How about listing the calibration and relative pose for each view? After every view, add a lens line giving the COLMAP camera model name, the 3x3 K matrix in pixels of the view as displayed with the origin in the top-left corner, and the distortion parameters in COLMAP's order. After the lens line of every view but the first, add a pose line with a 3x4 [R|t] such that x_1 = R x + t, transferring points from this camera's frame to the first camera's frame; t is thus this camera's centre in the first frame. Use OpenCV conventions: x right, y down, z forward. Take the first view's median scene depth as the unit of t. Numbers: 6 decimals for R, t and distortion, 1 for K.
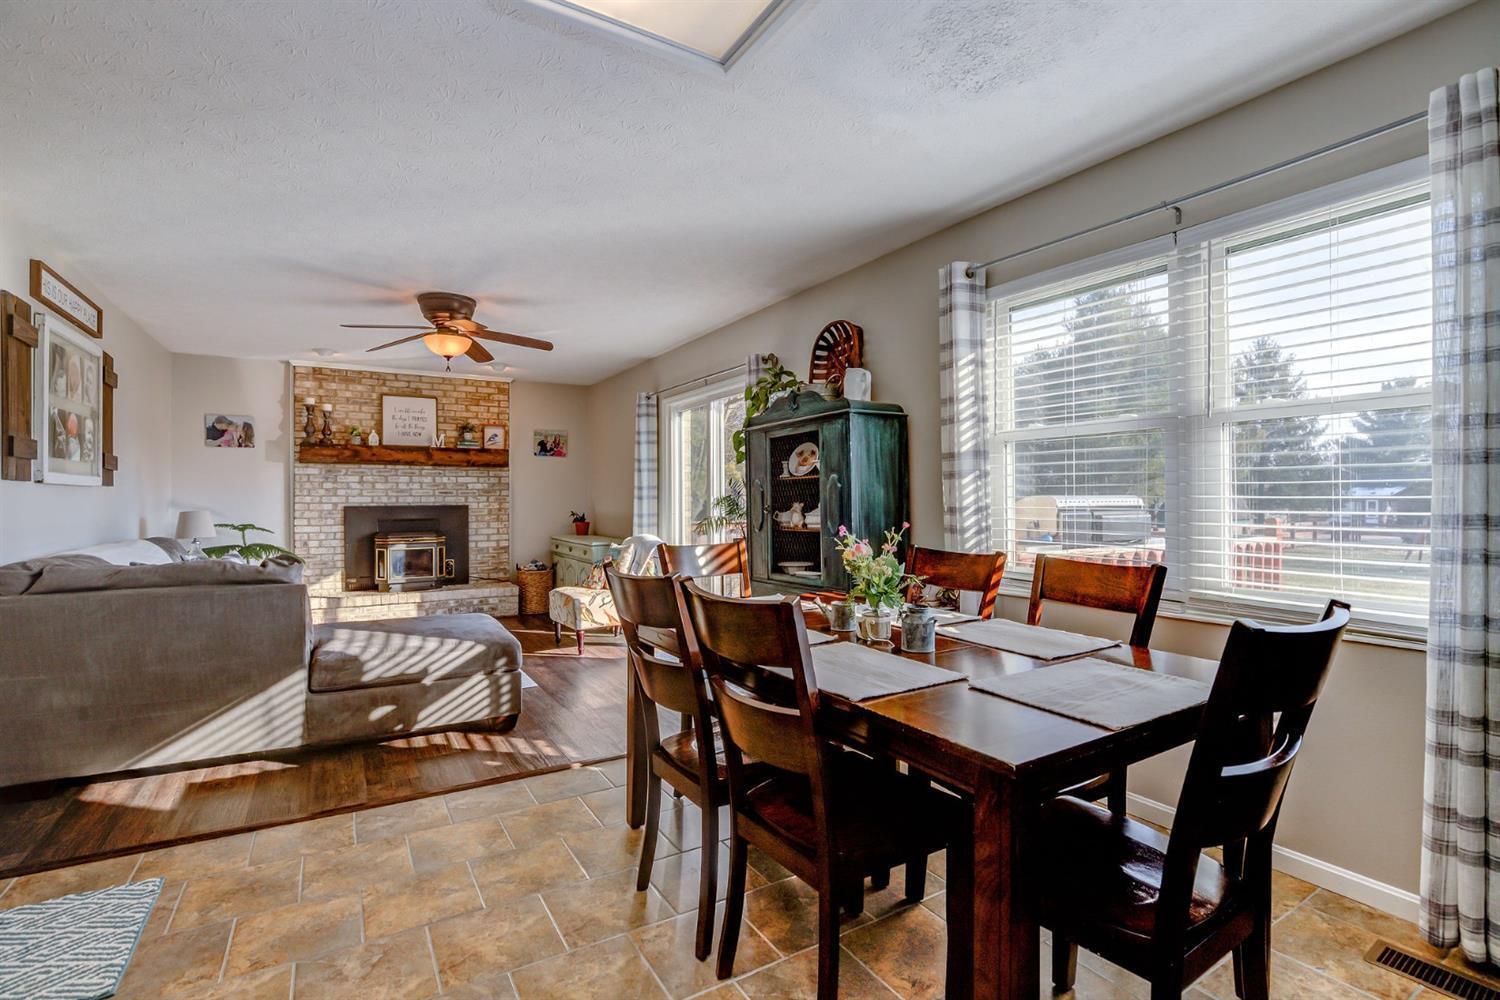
lens RADIAL K [[708.5, 0, 750.0], [0, 708.5, 500.0], [0, 0, 1]] dist [0.005022, -0.000061]
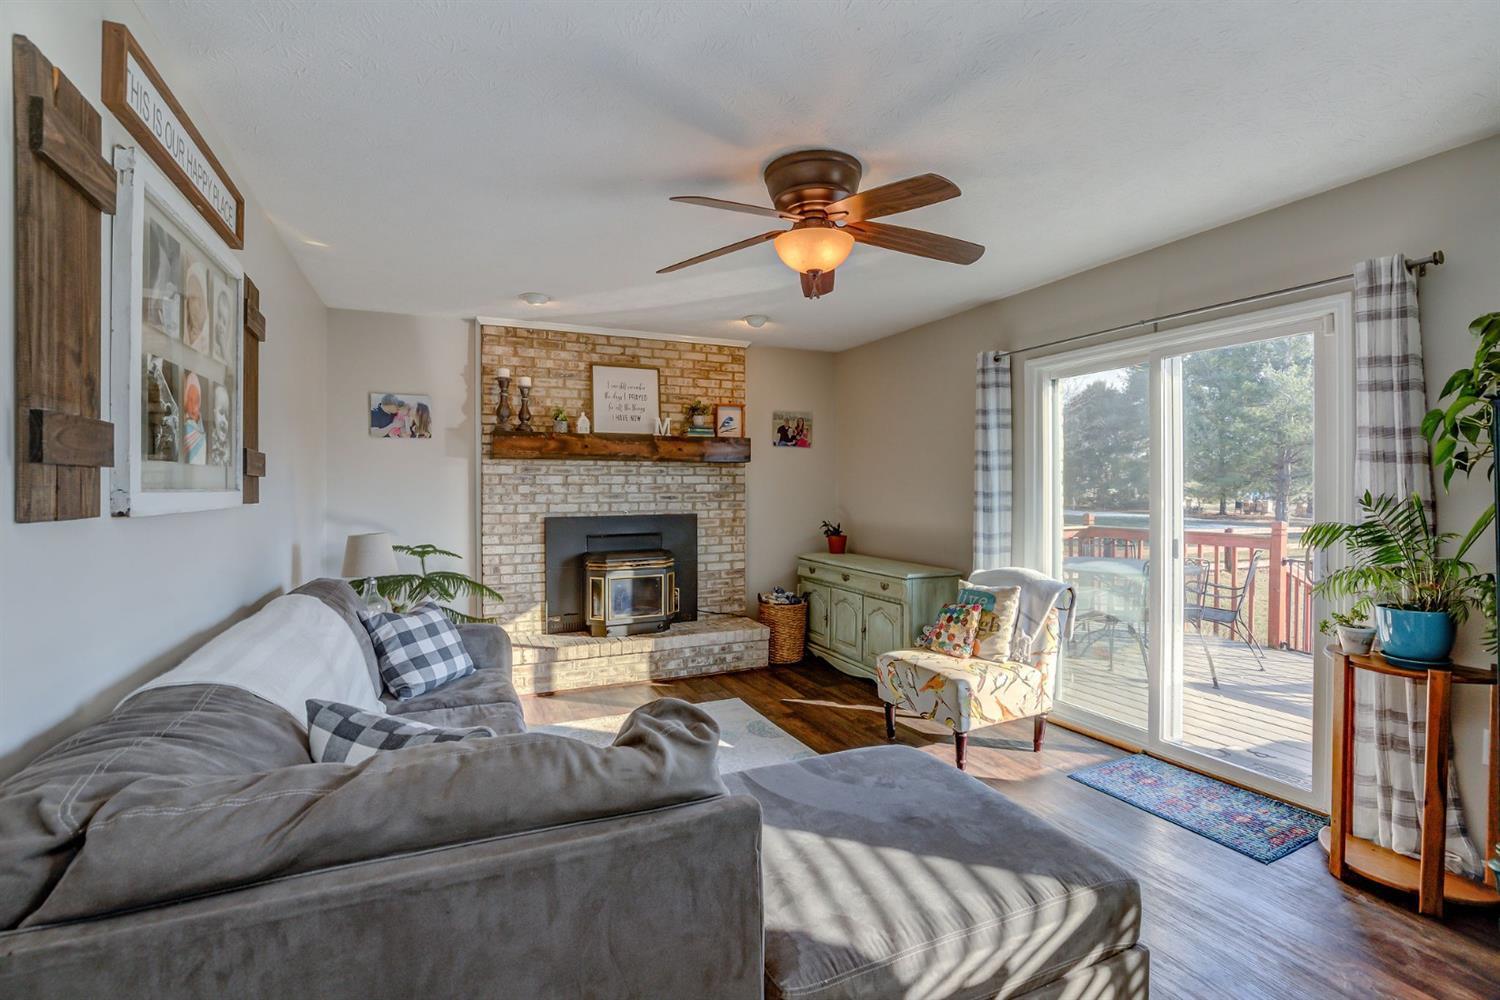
lens RADIAL K [[685.0, 0, 754.5], [0, 685.0, 486.8], [0, 0, 1]] dist [0.000600, -0.000329]
pose [[0.996135, -0.000329, -0.087830, -0.296812], [0.000392, 1.000000, 0.000700, -0.023201], [0.087830, -0.000732, 0.996135, 0.319737]]
